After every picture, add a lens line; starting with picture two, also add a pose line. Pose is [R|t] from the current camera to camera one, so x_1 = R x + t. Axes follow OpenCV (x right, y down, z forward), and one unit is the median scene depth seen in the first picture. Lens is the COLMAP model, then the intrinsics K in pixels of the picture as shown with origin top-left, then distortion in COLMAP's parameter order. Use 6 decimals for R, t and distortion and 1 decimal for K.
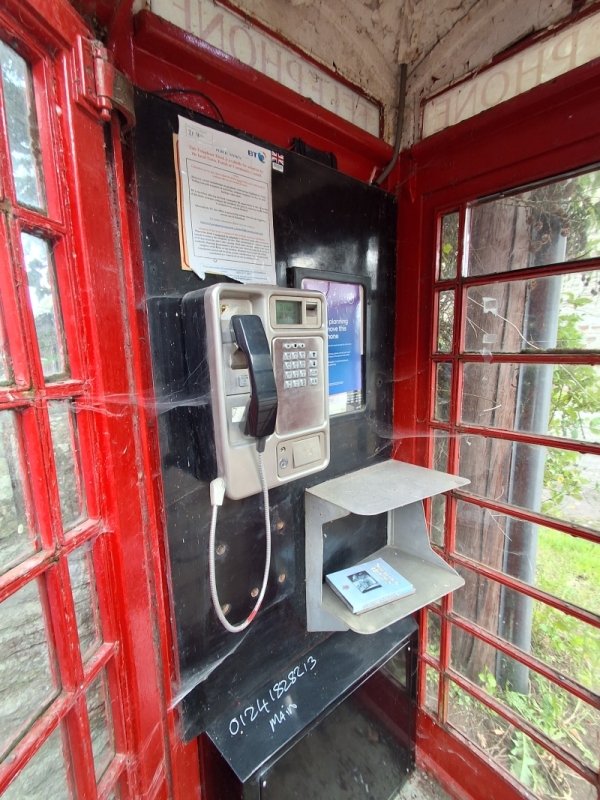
lens RADIAL K [[367.0, 0, 300.0], [0, 367.0, 400.0], [0, 0, 1]] dist [0.021493, -0.000055]
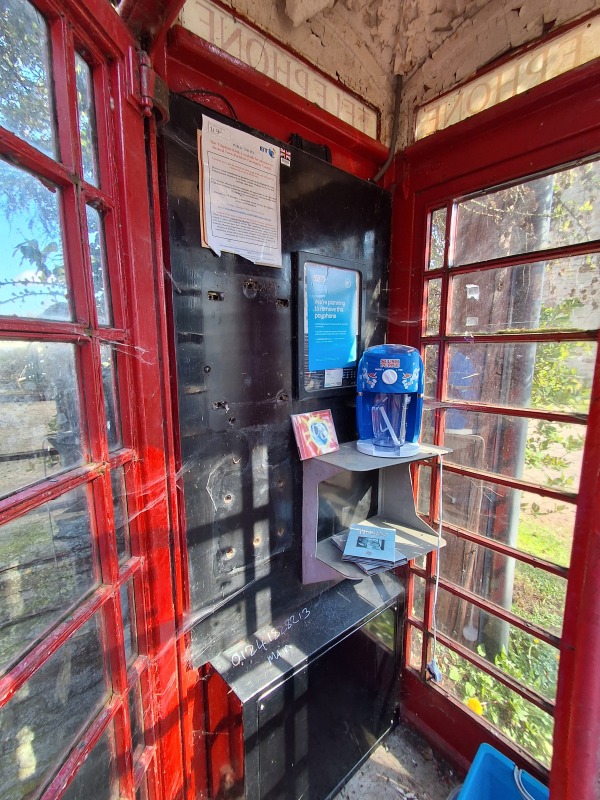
lens RADIAL K [[366.7, 0, 298.3], [0, 366.7, 400.4], [0, 0, 1]] dist [0.019924, 0.000991]
pose [[0.999792, 0.020283, 0.002064, -0.007229], [-0.020264, 0.999755, -0.008863, 0.104993], [-0.002243, 0.008819, 0.999959, -0.121182]]
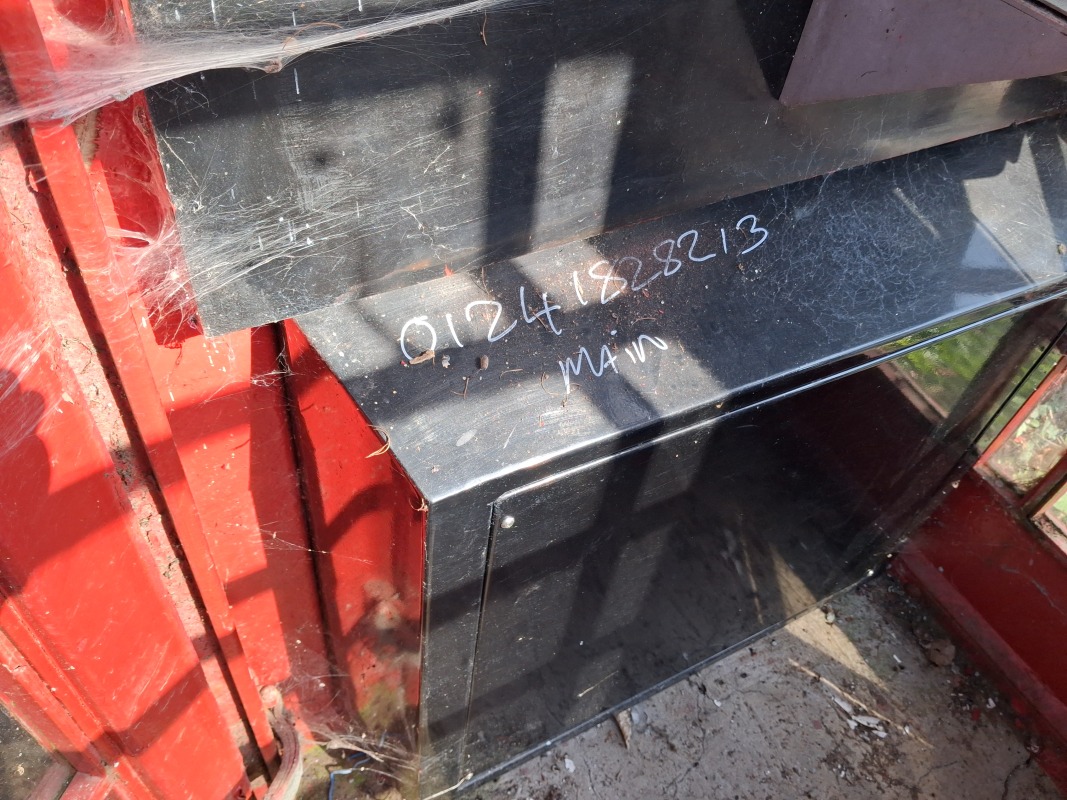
lens RADIAL K [[843.4, 0, 537.4], [0, 843.4, 400.4], [0, 0, 1]] dist [0.009084, -0.006104]
pose [[0.972349, 0.232204, -0.024888, -0.079004], [-0.166477, 0.763942, 0.623440, 0.558555], [0.163778, -0.602058, 0.781475, 0.567390]]
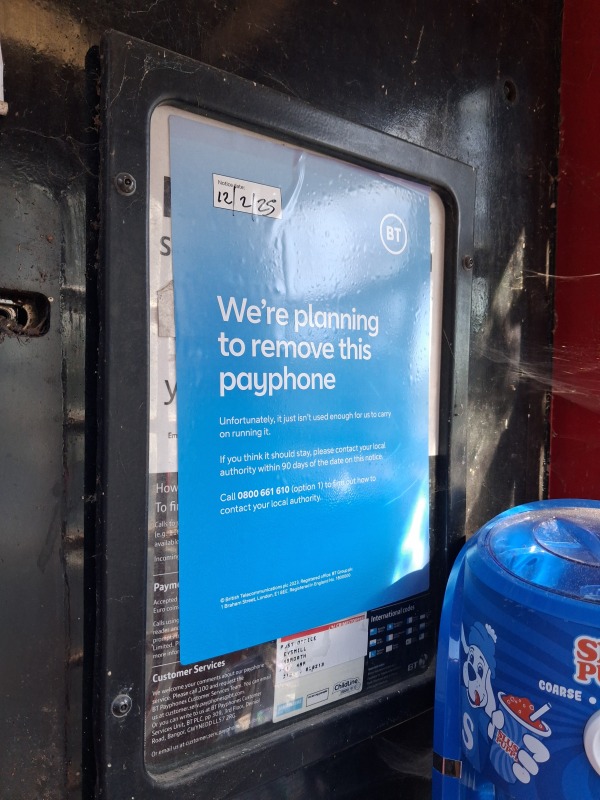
lens RADIAL K [[632.3, 0, 287.4], [0, 632.3, 403.1], [0, 0, 1]] dist [0.009084, -0.006104]
pose [[0.997442, 0.045882, -0.054804, 0.108589], [-0.053031, 0.989142, -0.137059, -0.113897], [0.047921, 0.139615, 0.989046, 0.671344]]
